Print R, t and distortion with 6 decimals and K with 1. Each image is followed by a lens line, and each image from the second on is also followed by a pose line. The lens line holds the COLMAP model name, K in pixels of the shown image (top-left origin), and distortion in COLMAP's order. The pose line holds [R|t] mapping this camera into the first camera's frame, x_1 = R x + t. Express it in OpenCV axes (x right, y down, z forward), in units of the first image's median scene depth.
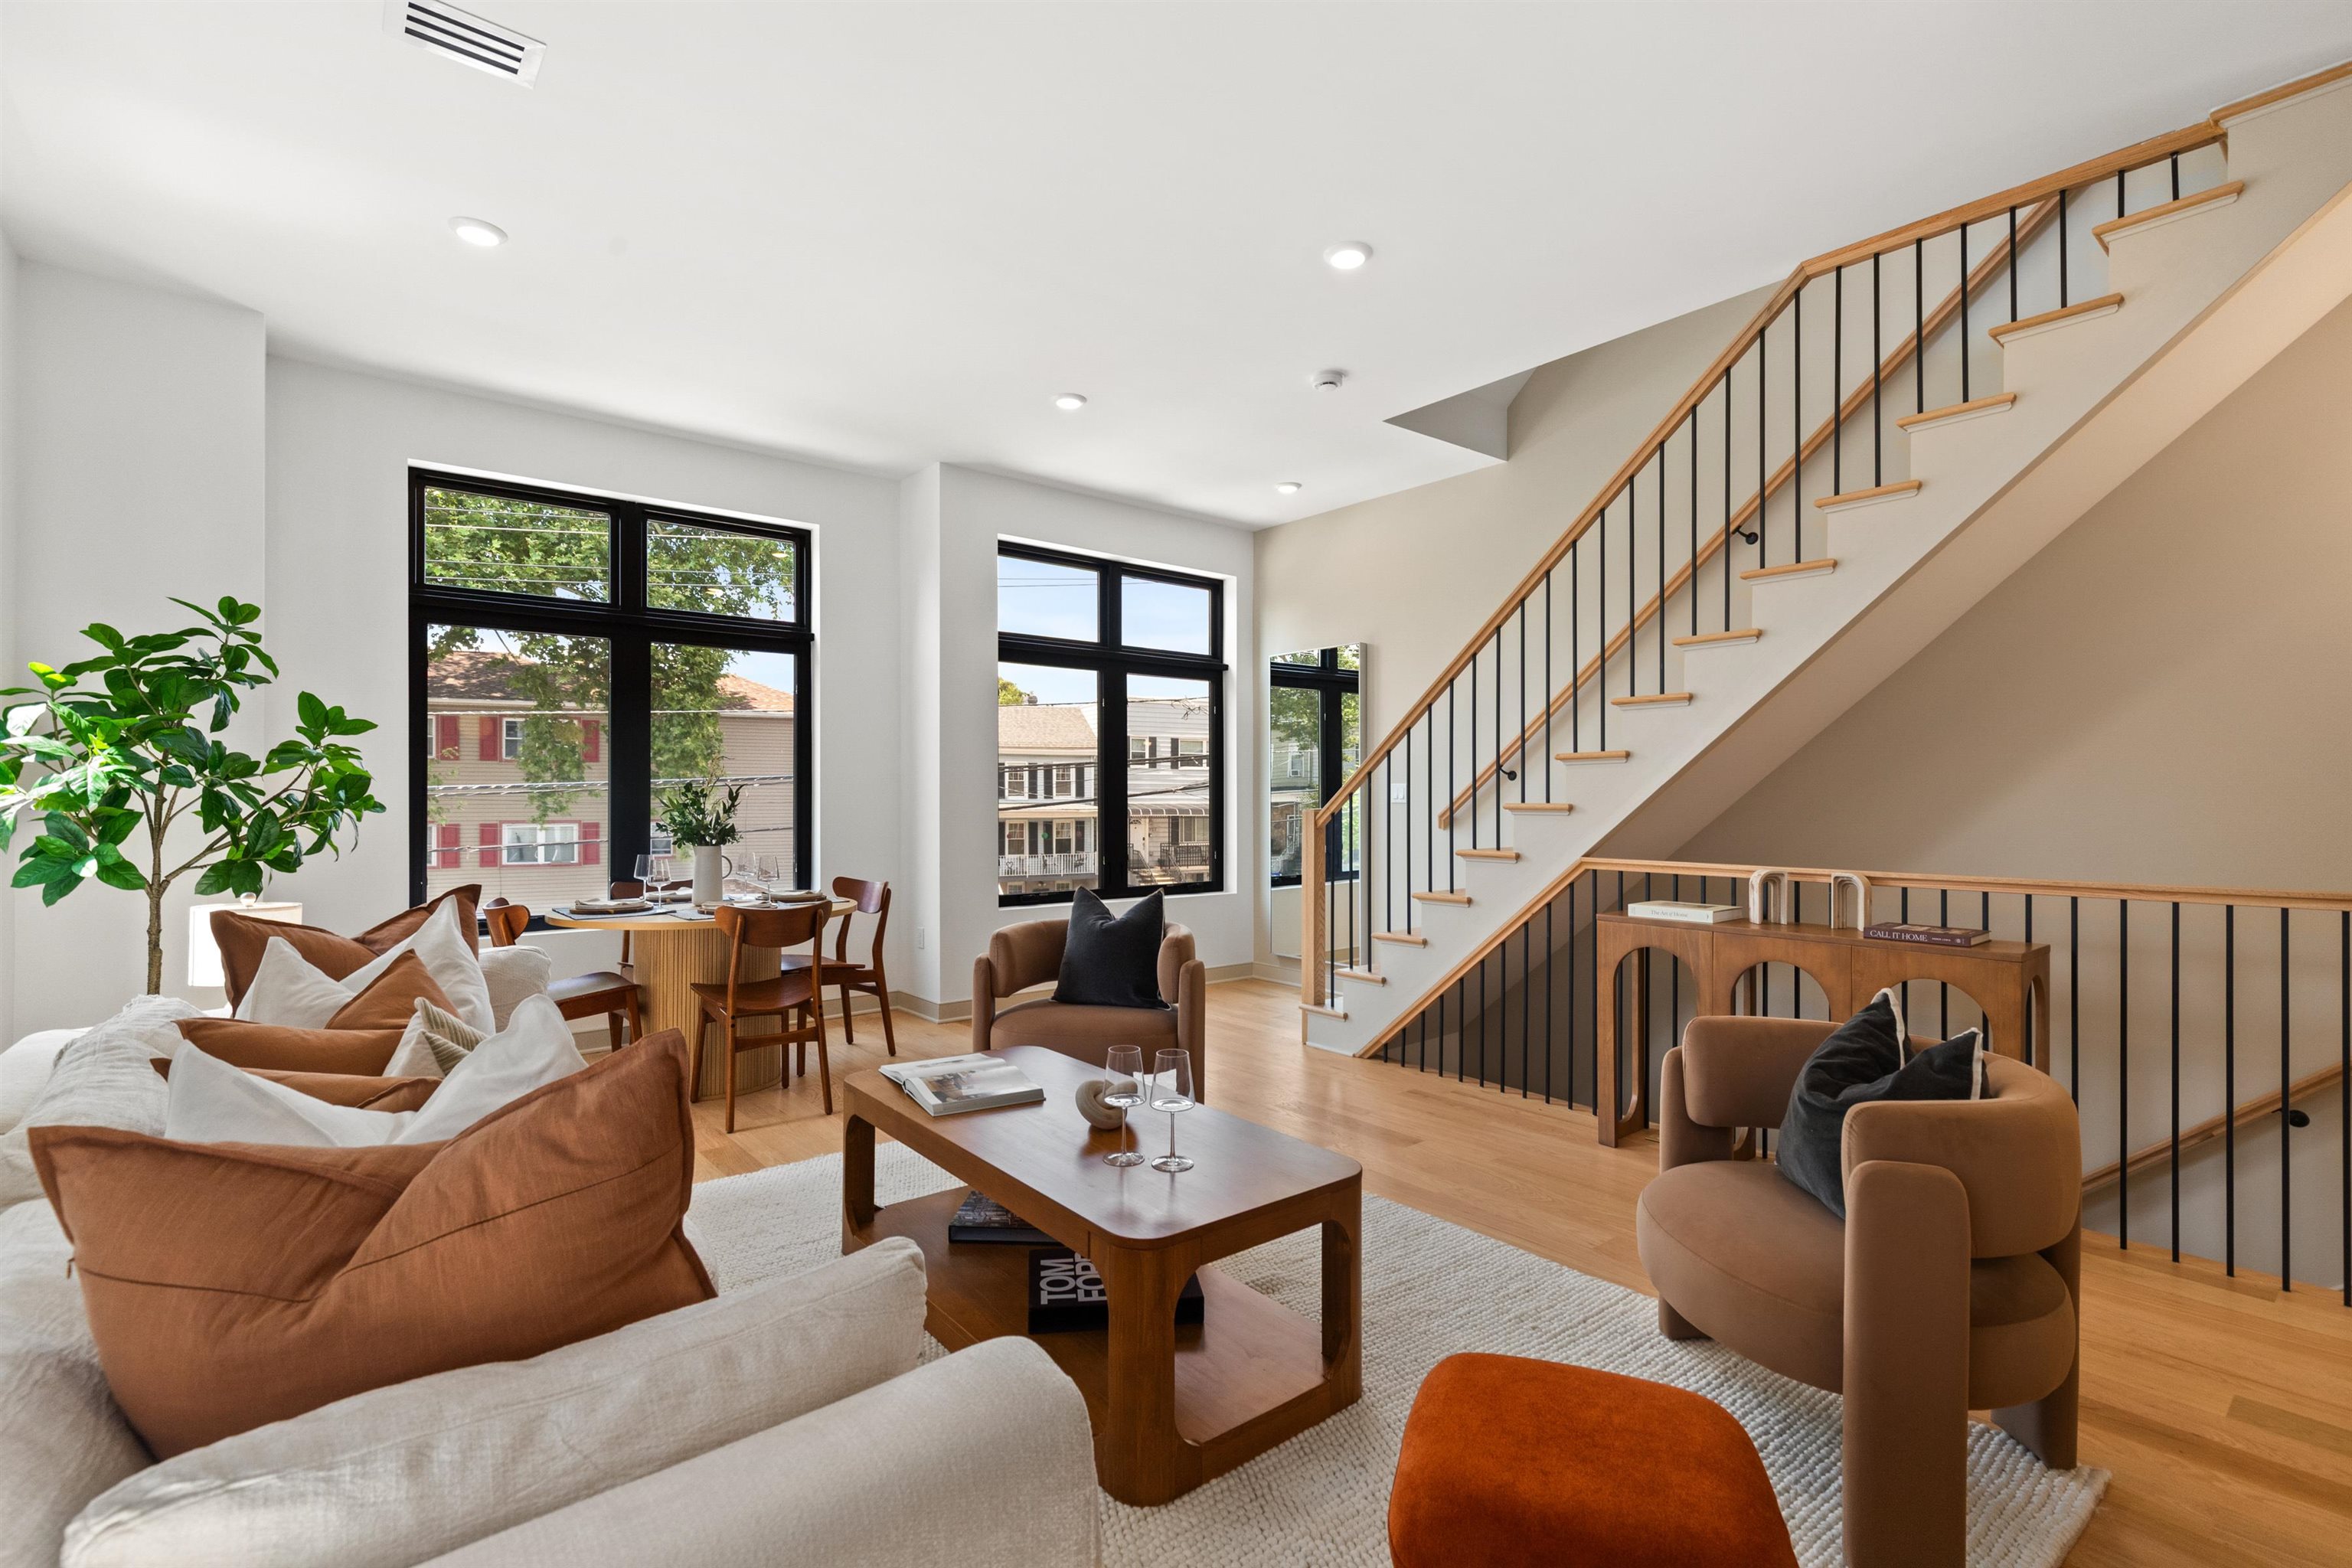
lens RADIAL K [[1053.2, 0, 1187.2], [0, 1053.2, 793.5], [0, 0, 1]] dist [0.003907, -0.000075]
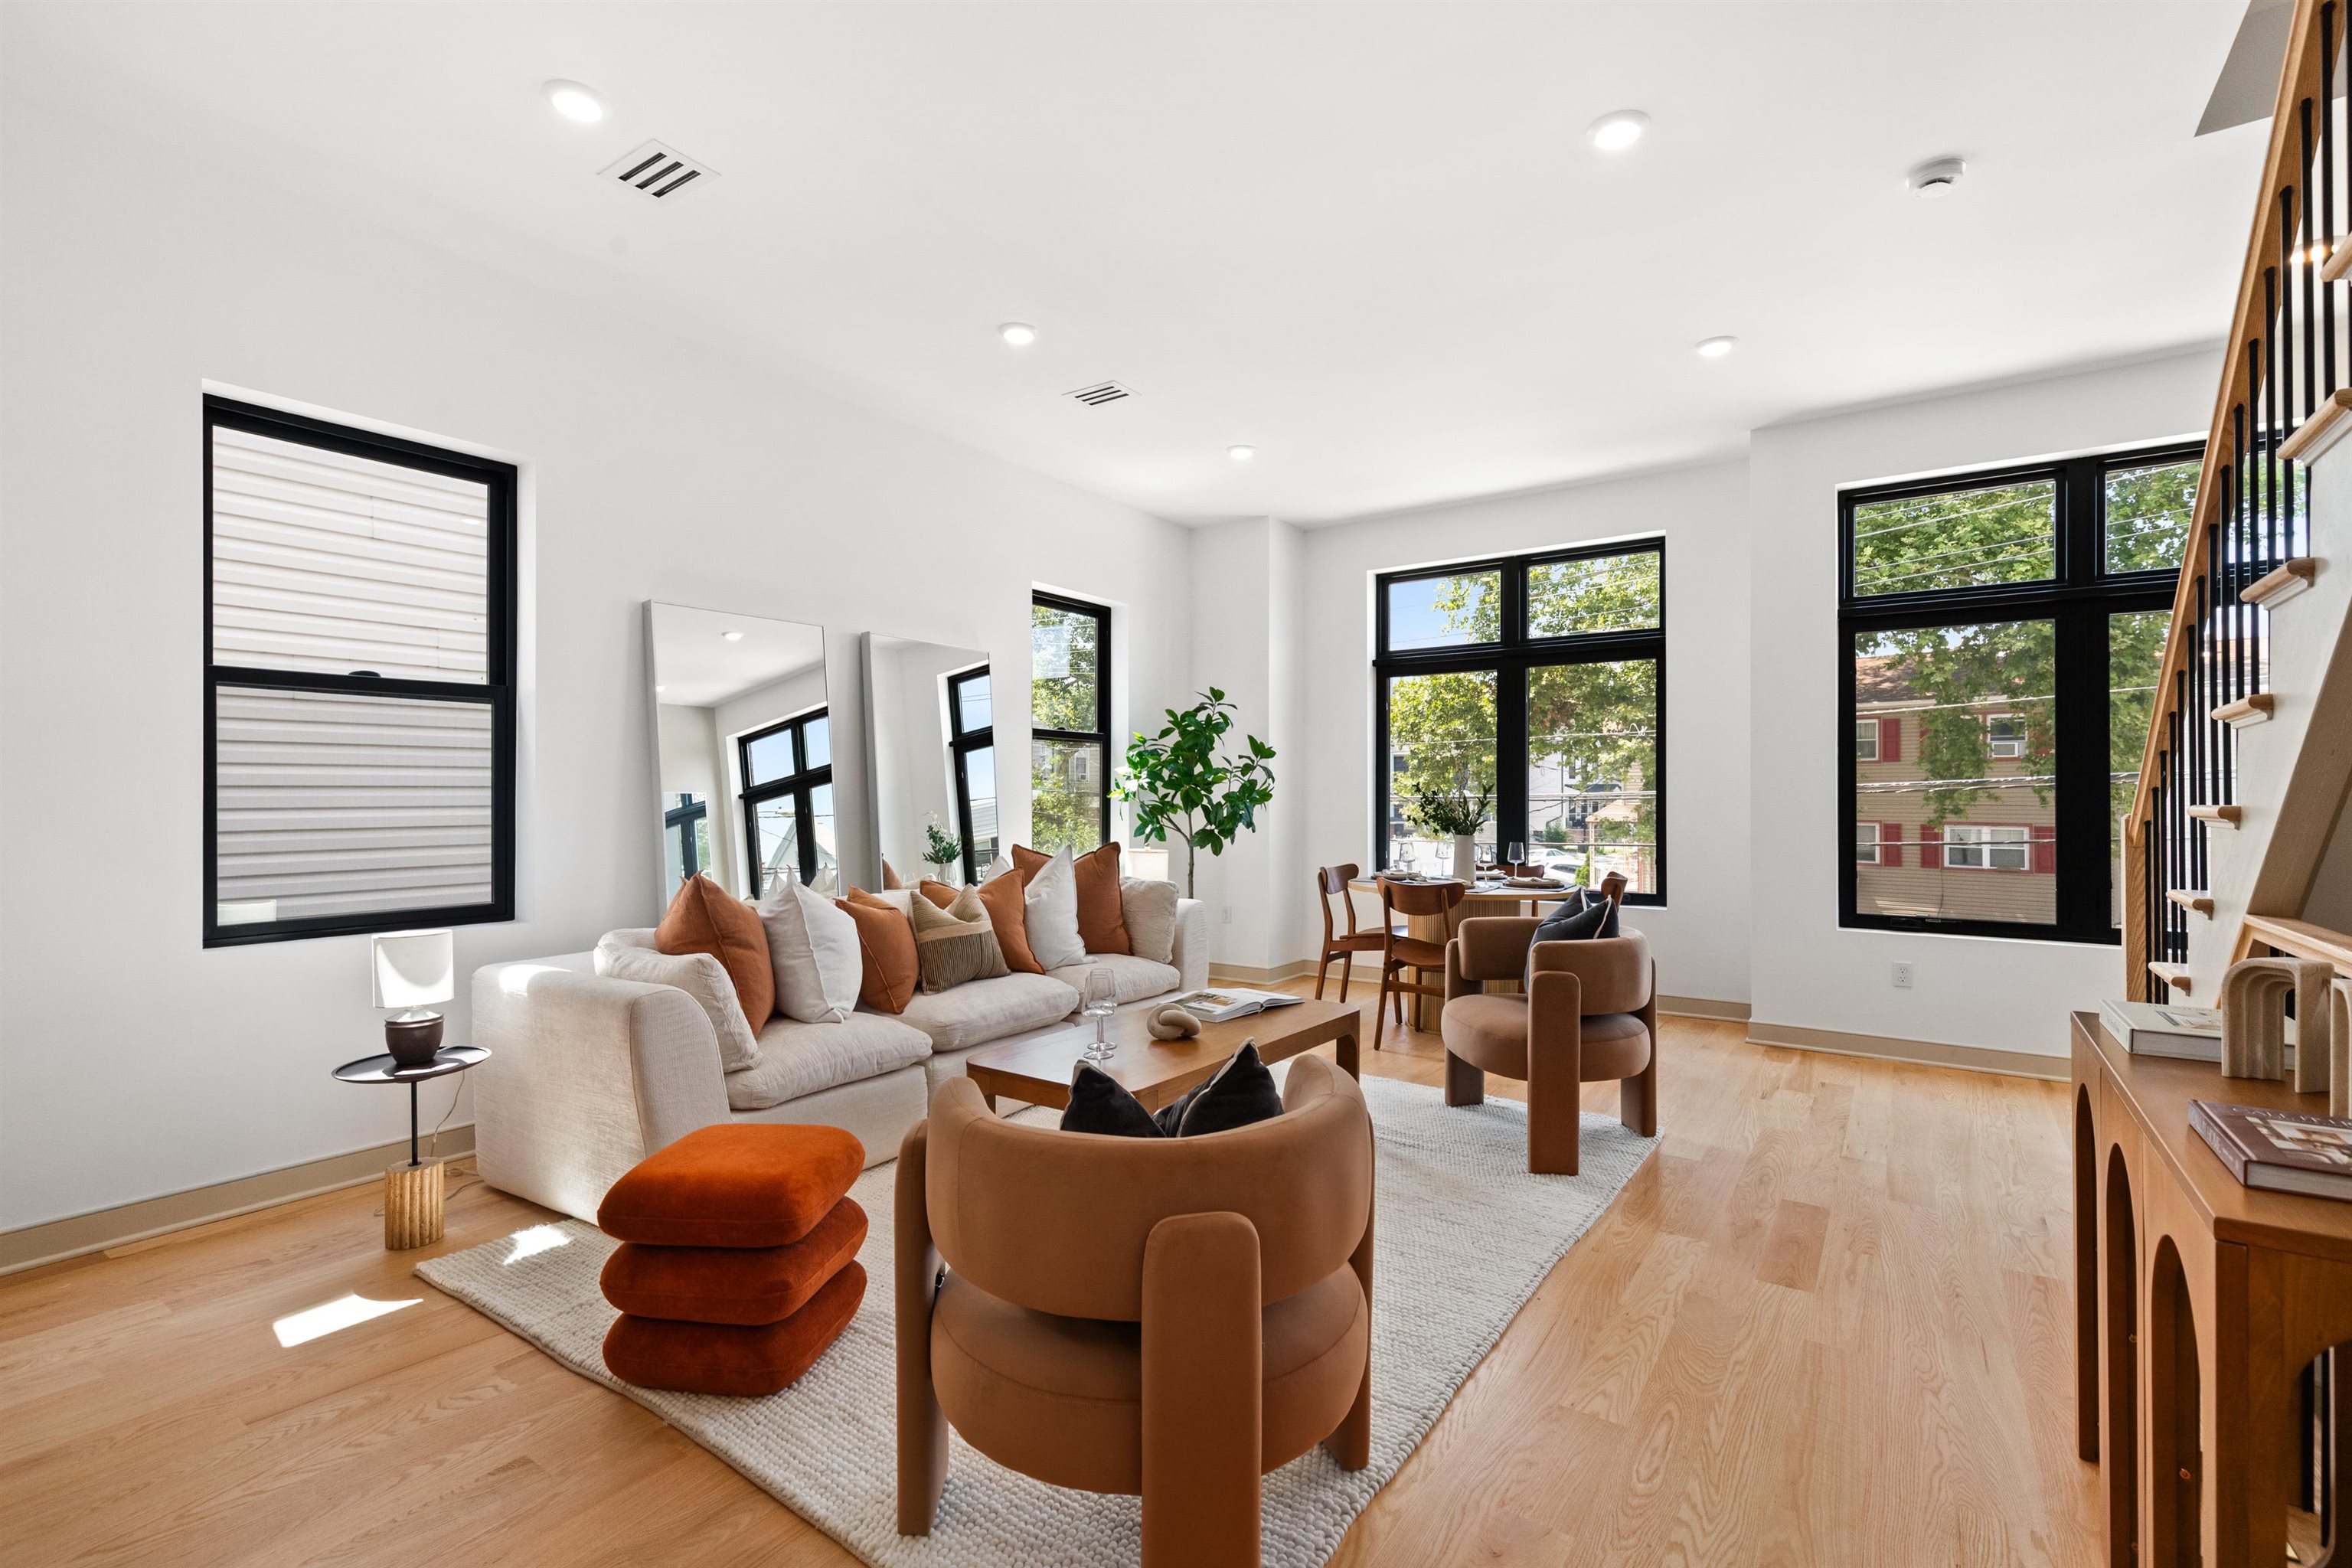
lens RADIAL K [[1053.2, 0, 1182.7], [0, 1053.2, 785.3], [0, 0, 1]] dist [0.003907, -0.000075]
pose [[0.268456, -0.011230, -0.963227, 0.604838], [0.002840, 0.999937, -0.010867, 0.004238], [0.963288, 0.000182, 0.268471, 0.325252]]
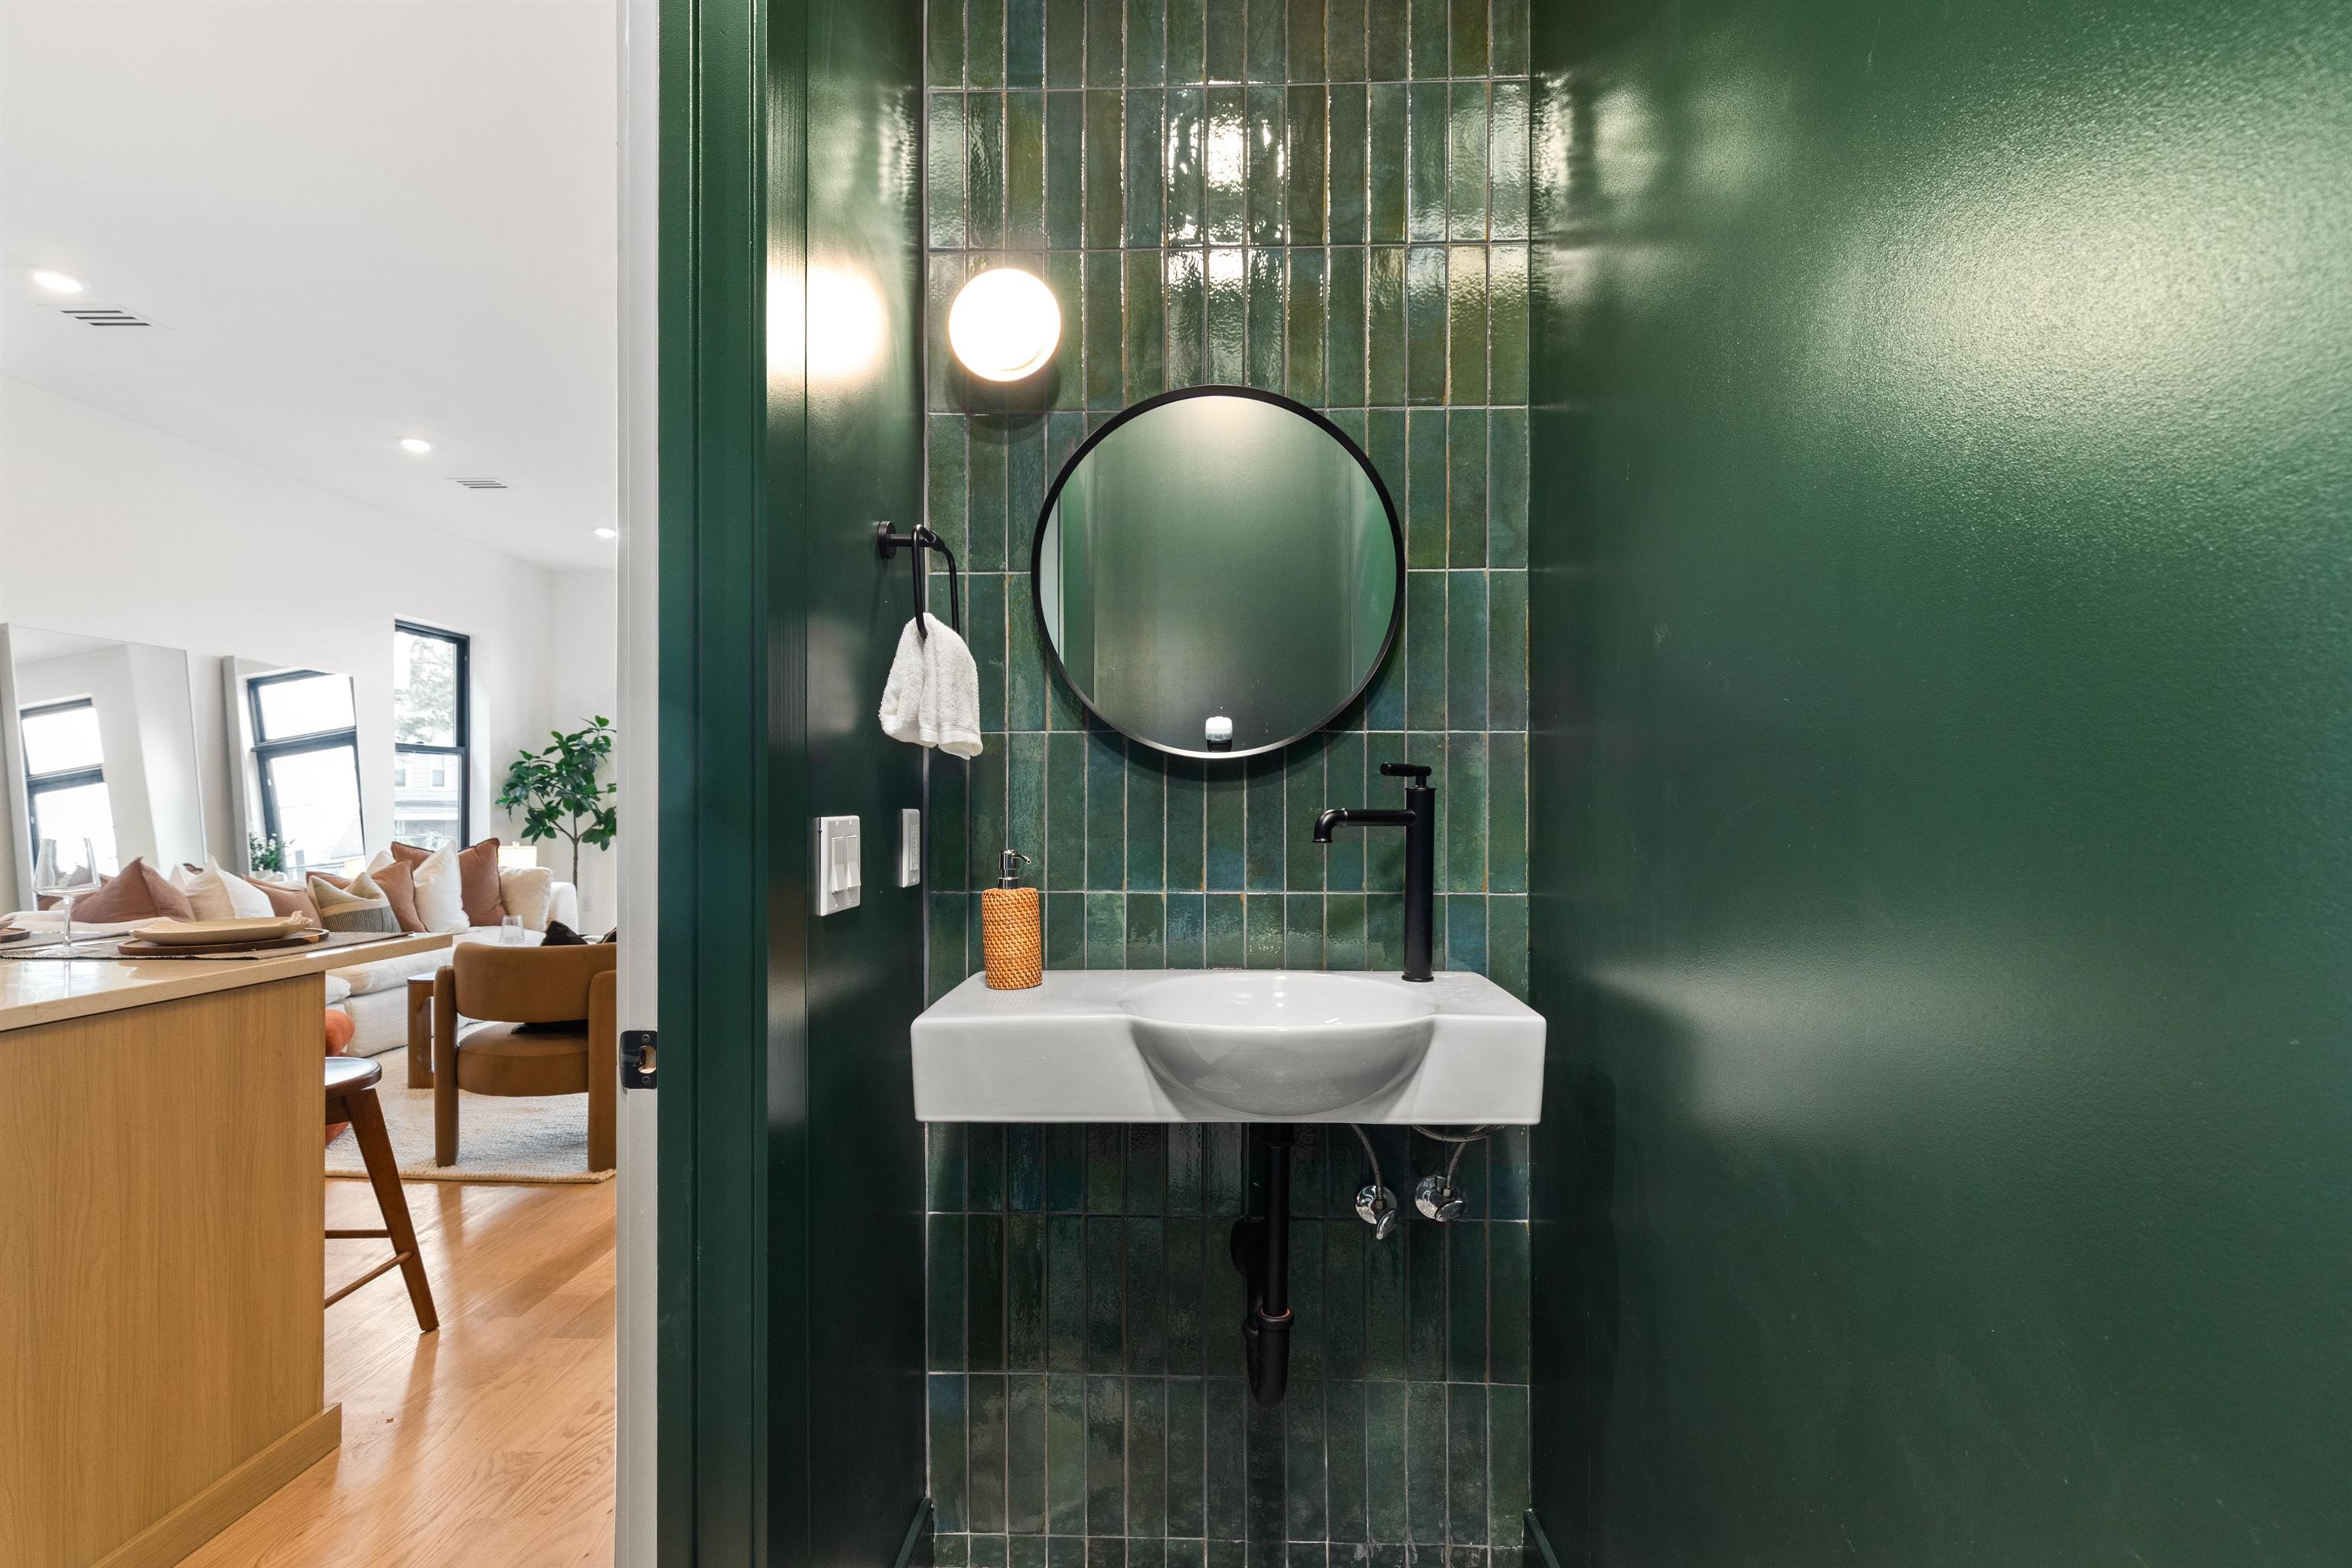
lens RADIAL K [[1053.2, 0, 1170.3], [0, 1053.2, 784.0], [0, 0, 1]] dist [0.003907, -0.000075]
pose [[0.742039, -0.029180, -0.669721, 1.360226], [0.026058, 0.999553, -0.014678, 0.039271], [0.669850, -0.006560, 0.742468, 0.013149]]
